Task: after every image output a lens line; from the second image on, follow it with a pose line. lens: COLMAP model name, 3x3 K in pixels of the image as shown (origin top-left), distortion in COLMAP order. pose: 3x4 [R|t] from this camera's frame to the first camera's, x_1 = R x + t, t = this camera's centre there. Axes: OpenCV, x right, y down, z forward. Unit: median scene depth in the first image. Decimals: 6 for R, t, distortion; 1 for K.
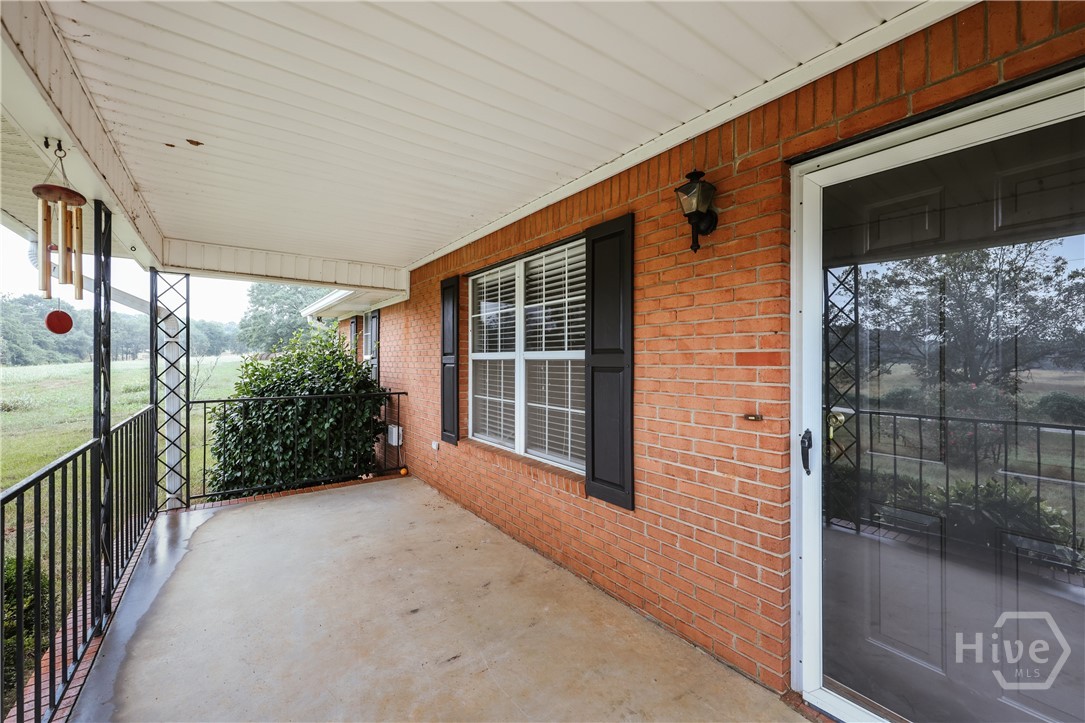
lens RADIAL K [[471.7, 0, 546.2], [0, 471.7, 353.1], [0, 0, 1]] dist [-0.000338, -0.000004]
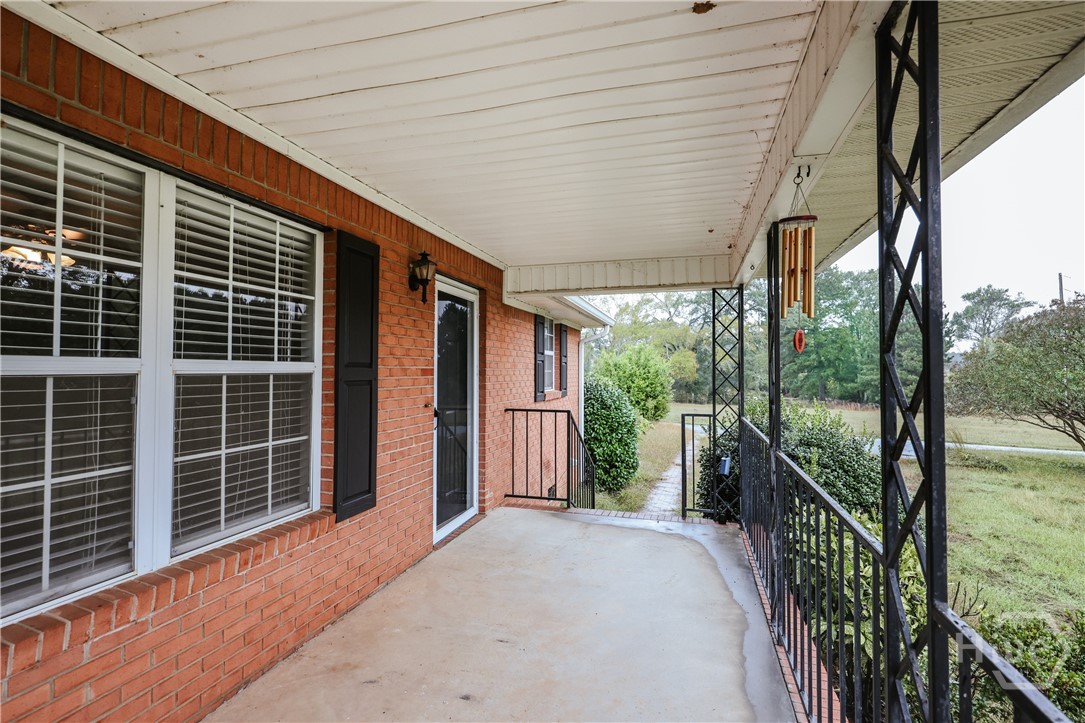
lens RADIAL K [[507.7, 0, 556.3], [0, 507.7, 362.4], [0, 0, 1]] dist [-0.000139, -0.000056]
pose [[-0.653868, 0.018509, 0.756382, -0.795109], [-0.003134, 0.999626, -0.027170, 0.015419], [-0.756602, -0.020136, -0.653565, 1.136834]]
